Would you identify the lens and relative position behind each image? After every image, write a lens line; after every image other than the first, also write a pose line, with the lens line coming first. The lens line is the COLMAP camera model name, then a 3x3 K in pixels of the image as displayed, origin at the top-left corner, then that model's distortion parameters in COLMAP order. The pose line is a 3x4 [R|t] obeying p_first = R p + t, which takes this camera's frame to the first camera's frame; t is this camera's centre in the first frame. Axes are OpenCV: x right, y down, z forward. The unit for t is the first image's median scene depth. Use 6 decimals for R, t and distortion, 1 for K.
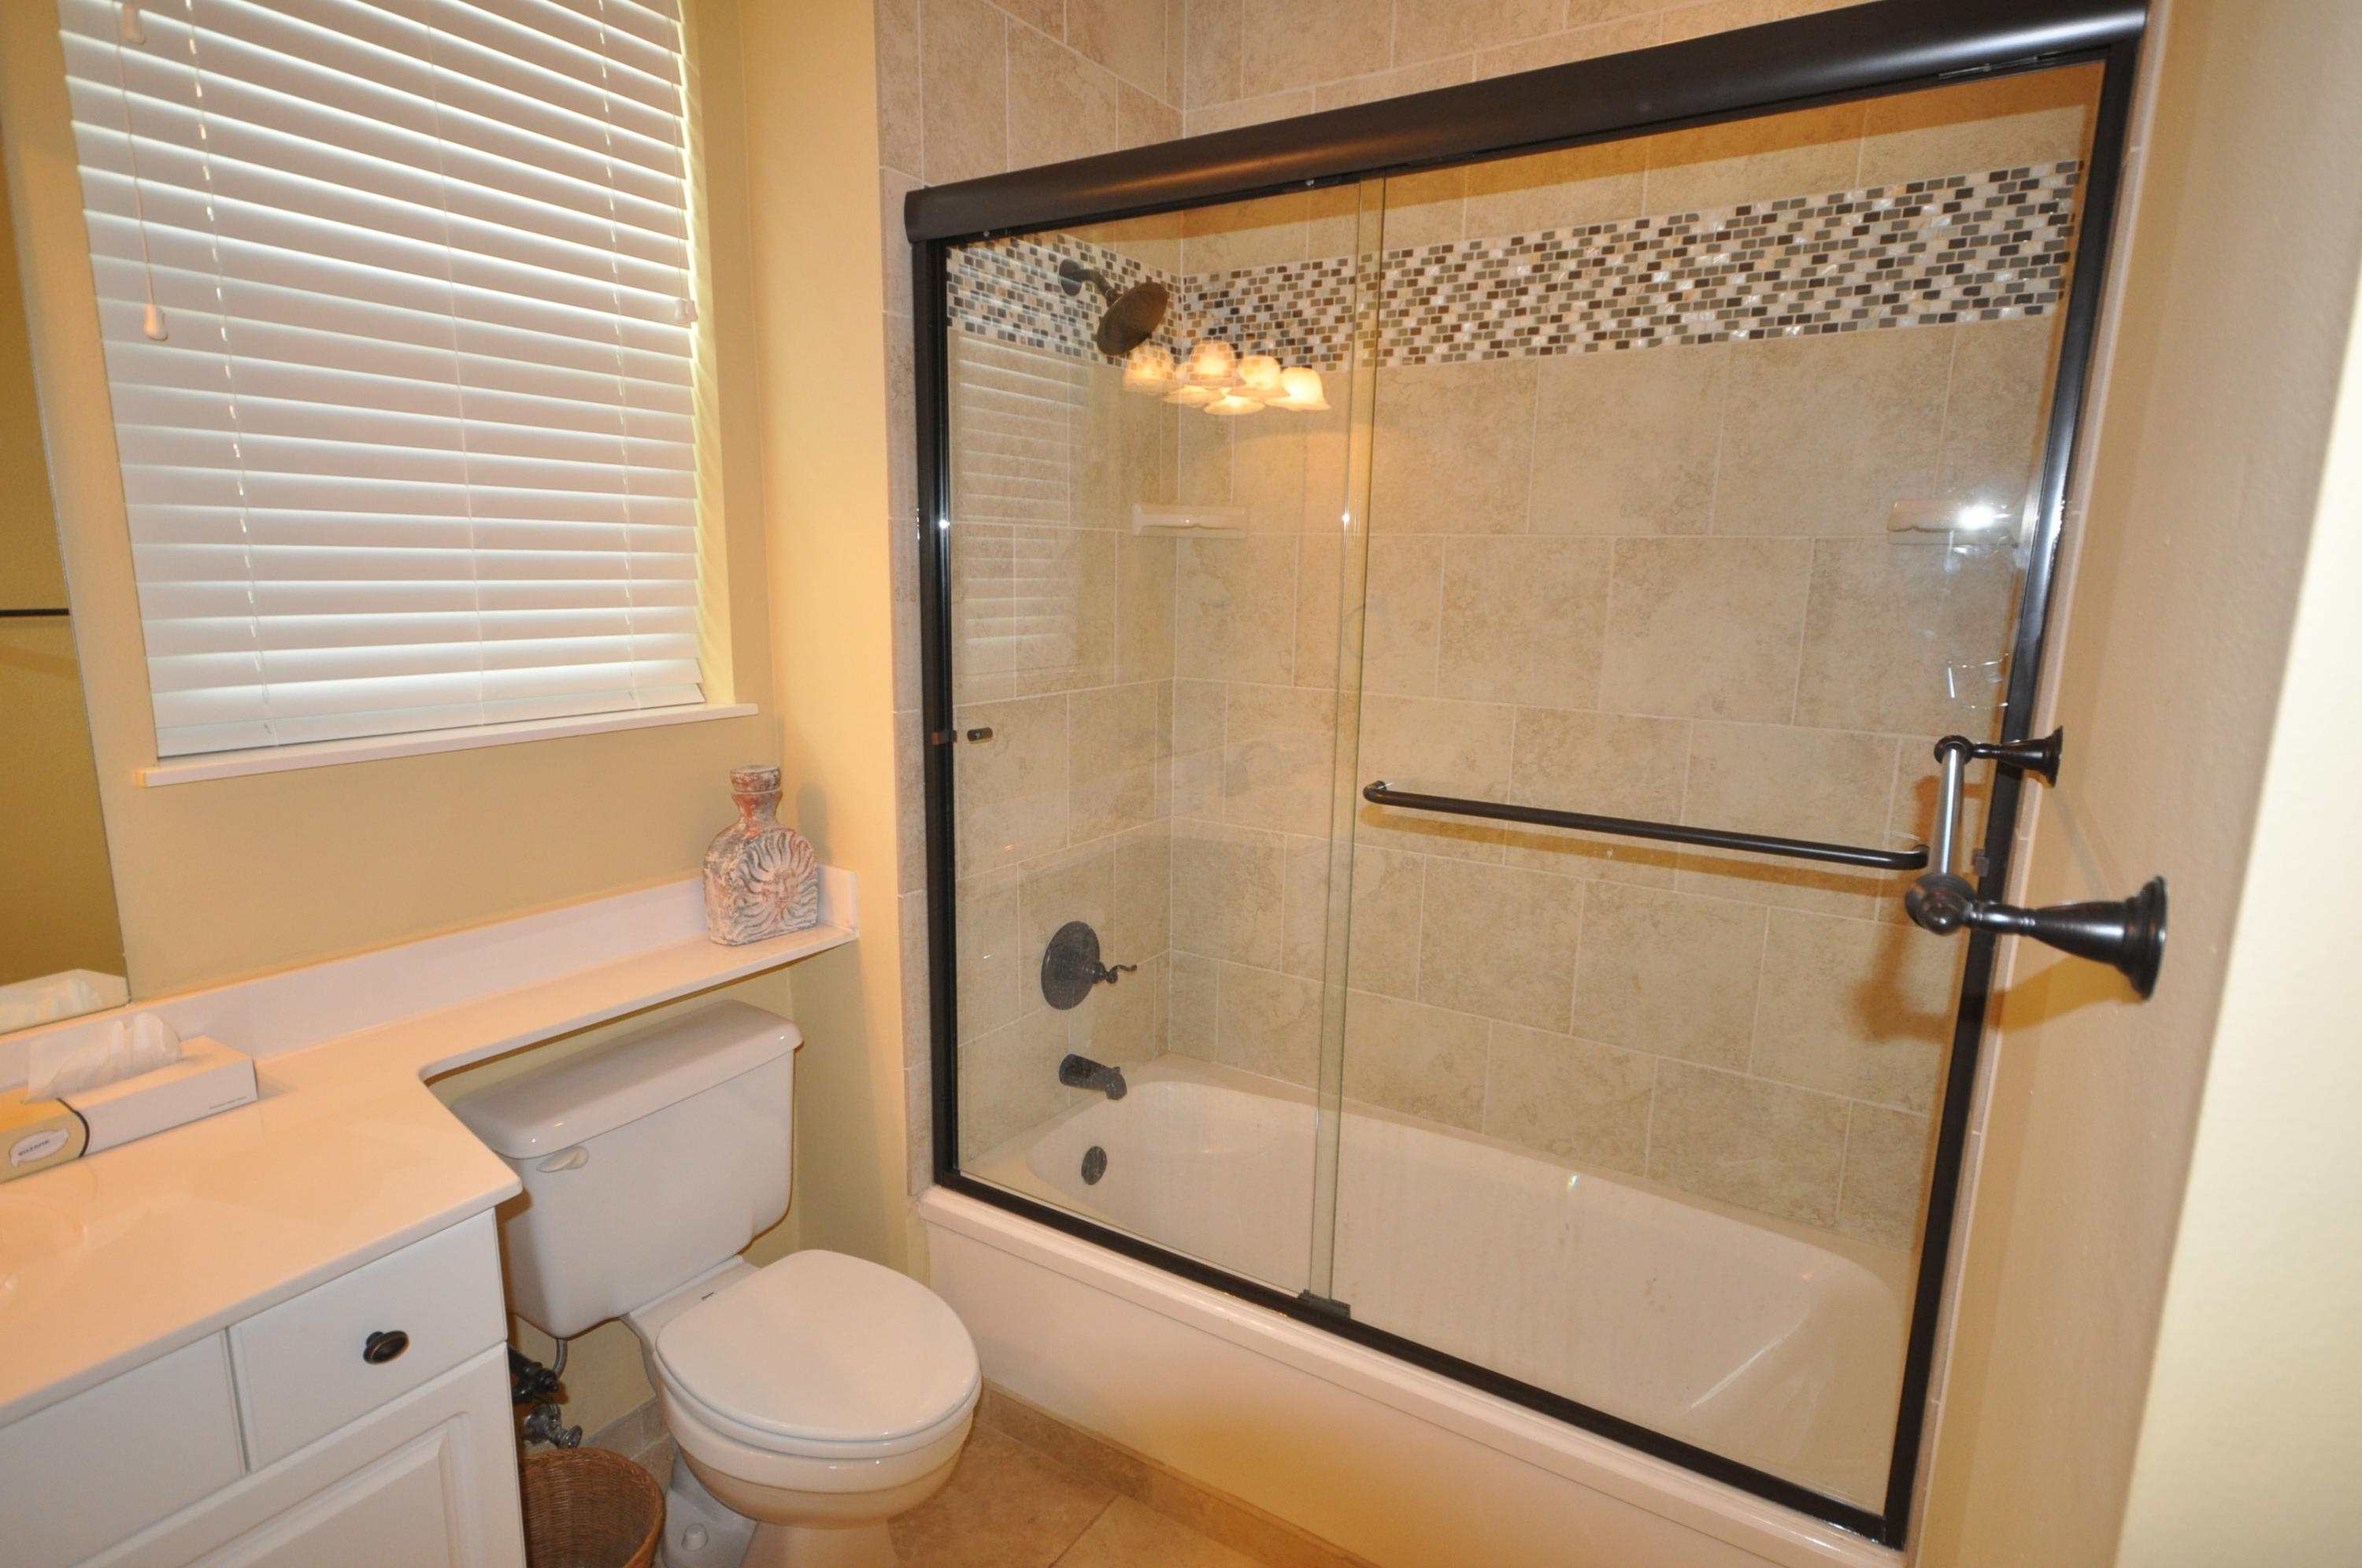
lens RADIAL K [[1221.4, 0, 1169.3], [0, 1221.4, 797.6], [0, 0, 1]] dist [-0.000108, 0.000054]
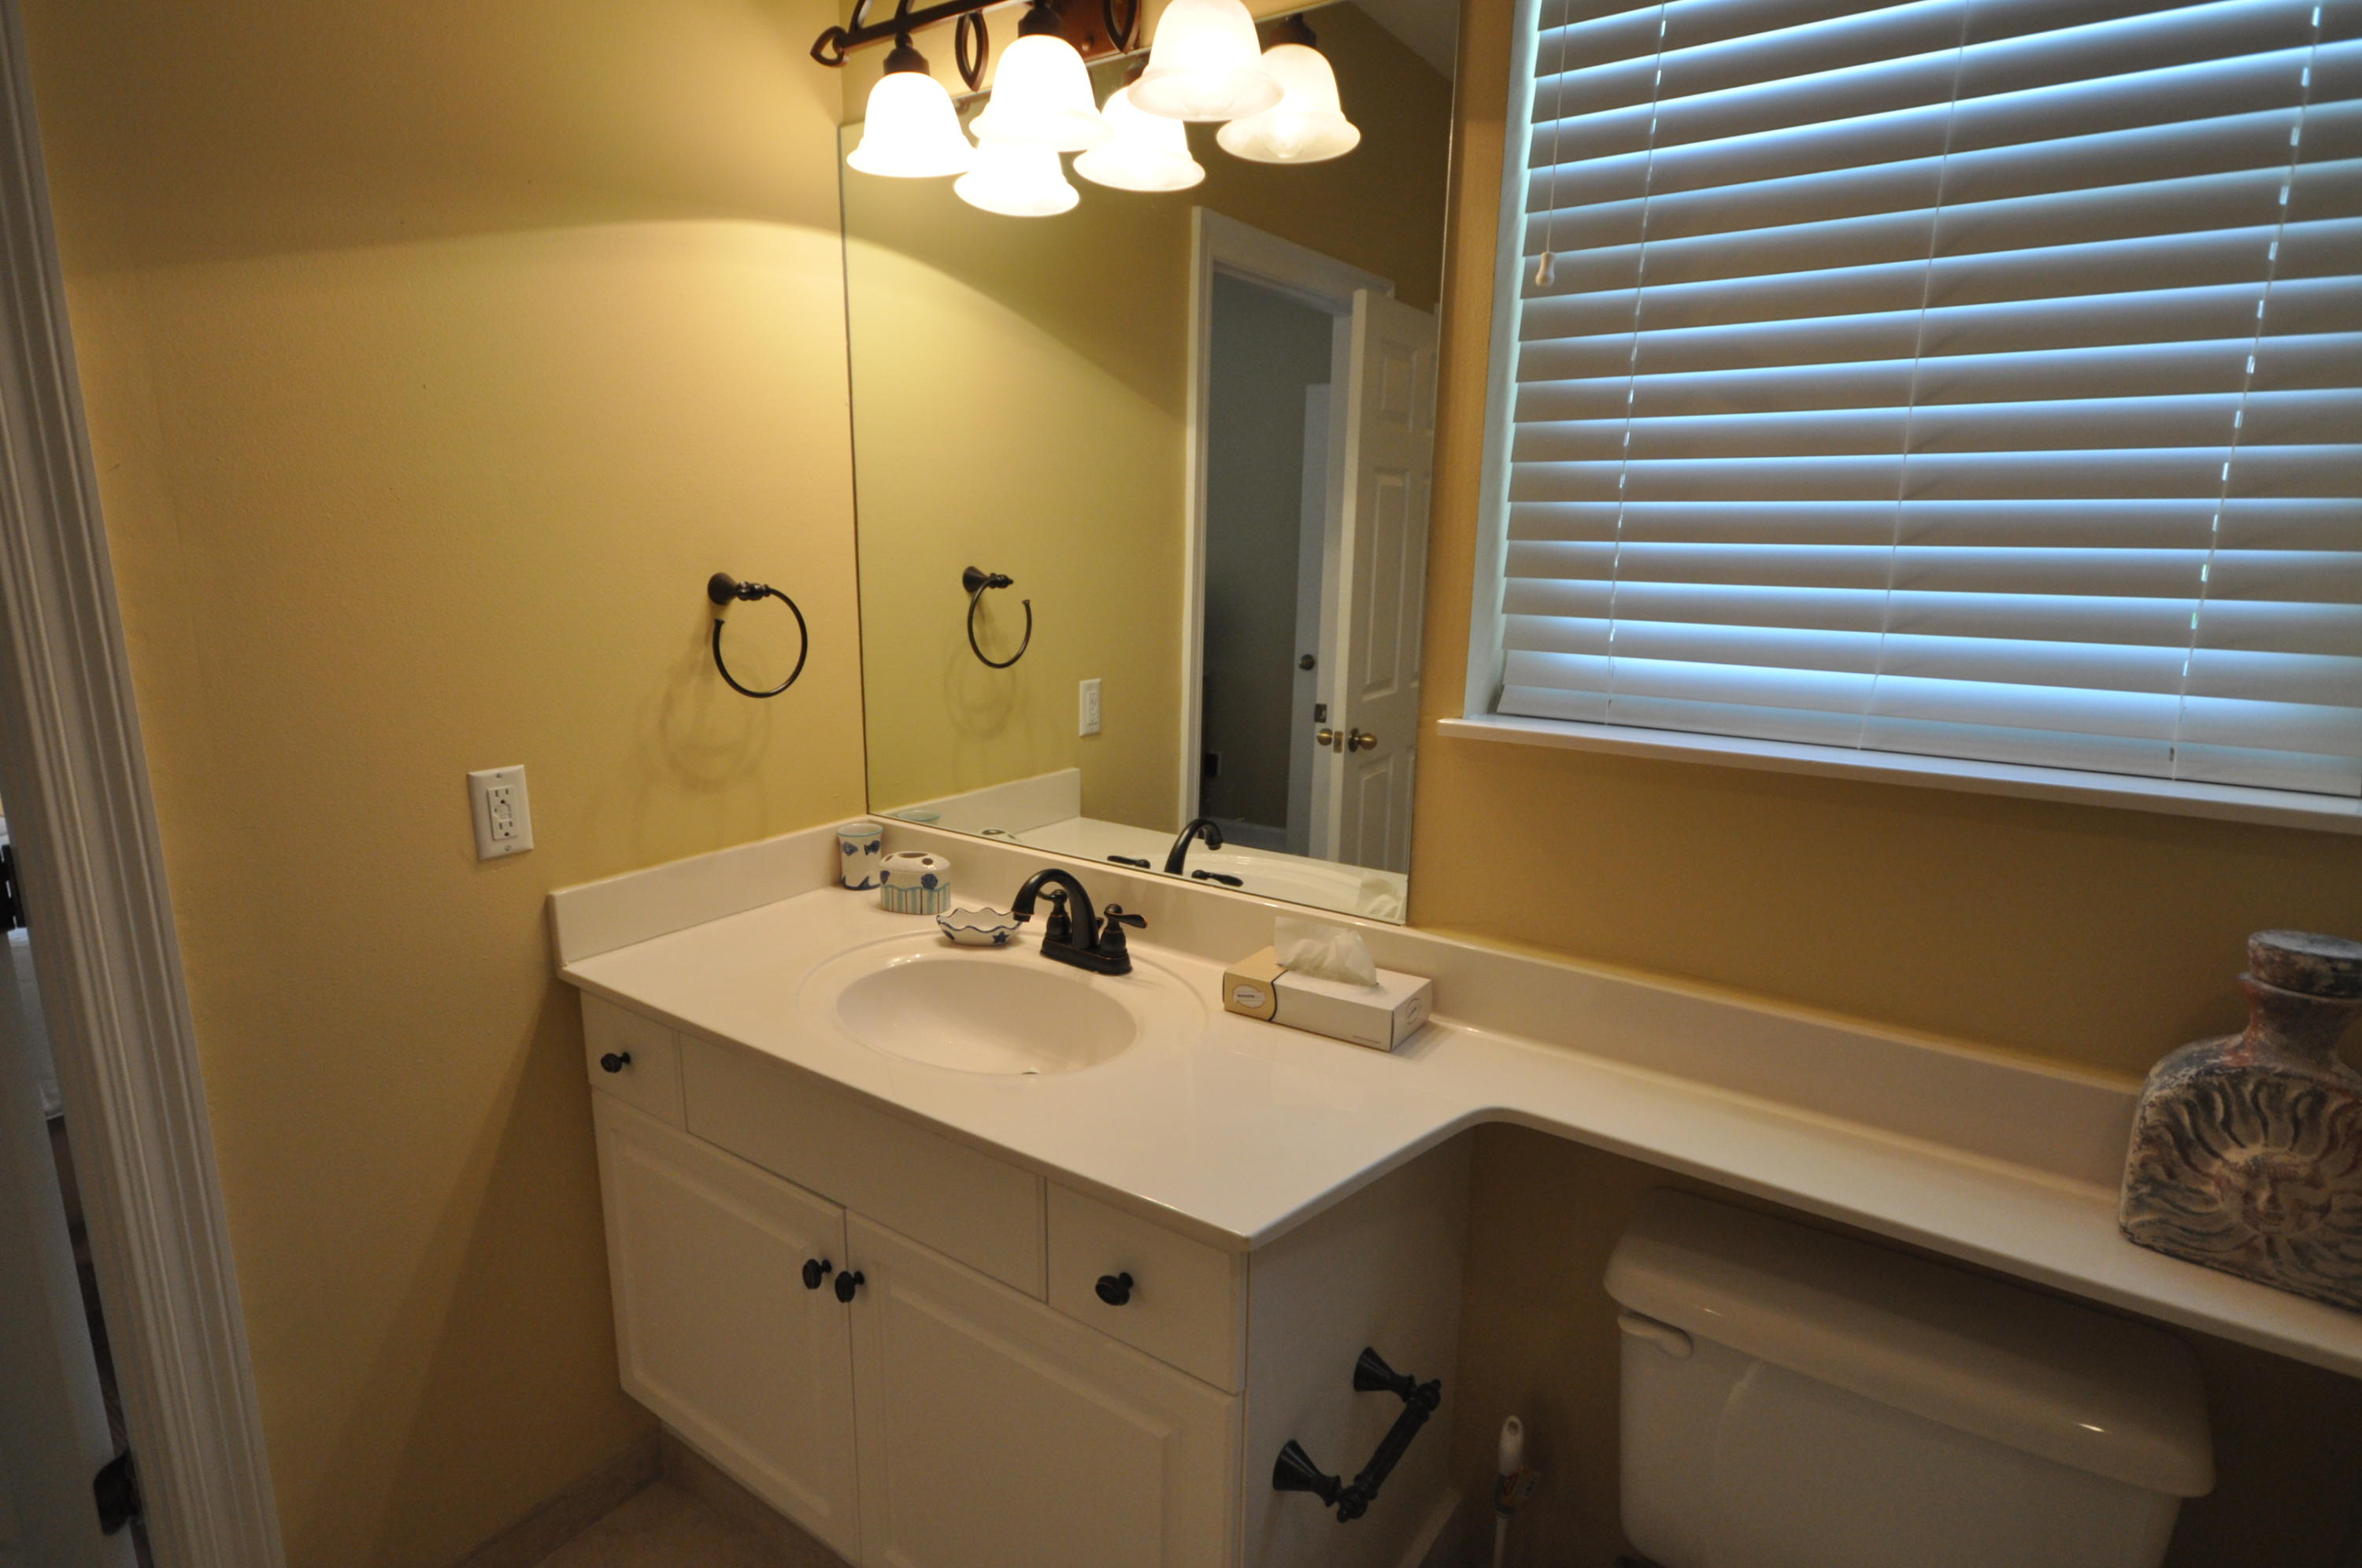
lens RADIAL K [[1221.4, 0, 1169.3], [0, 1221.4, 797.6], [0, 0, 1]] dist [-0.000108, 0.000054]
pose [[-0.049411, 0.210014, -0.976449, 0.145882], [-0.191443, 0.957524, 0.215631, -0.099096], [0.980259, 0.197588, -0.007106, 0.557668]]
